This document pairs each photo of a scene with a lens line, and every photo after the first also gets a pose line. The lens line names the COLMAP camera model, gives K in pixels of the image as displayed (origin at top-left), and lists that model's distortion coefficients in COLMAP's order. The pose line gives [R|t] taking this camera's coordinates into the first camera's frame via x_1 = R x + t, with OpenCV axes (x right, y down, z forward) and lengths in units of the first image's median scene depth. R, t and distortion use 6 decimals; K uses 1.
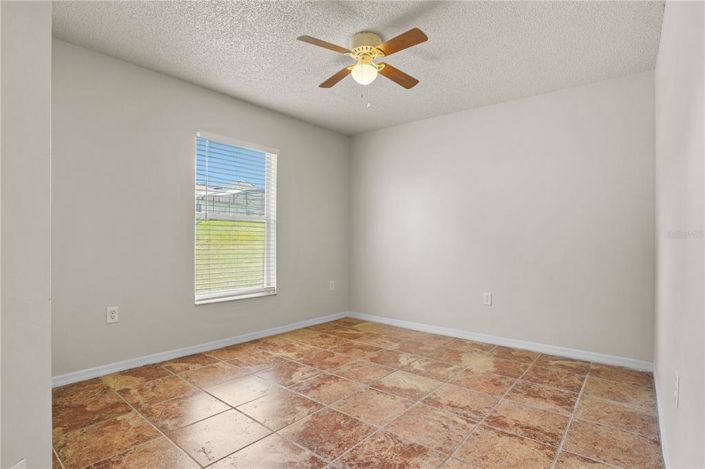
lens RADIAL K [[344.8, 0, 351.7], [0, 344.8, 237.7], [0, 0, 1]] dist [0.002680, 0.001132]
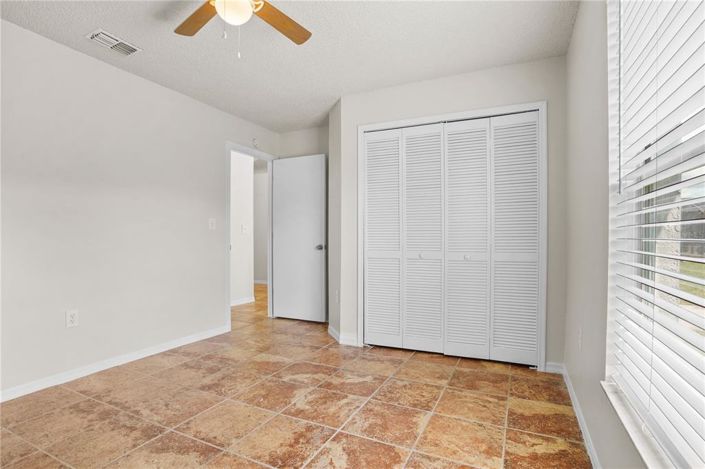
lens RADIAL K [[344.8, 0, 352.7], [0, 344.8, 236.8], [0, 0, 1]] dist [0.002680, 0.001132]
pose [[-0.970224, -0.002746, -0.242196, -0.037162], [0.001277, 0.999864, -0.016453, 0.016460], [0.242208, -0.016272, -0.970088, 1.958887]]
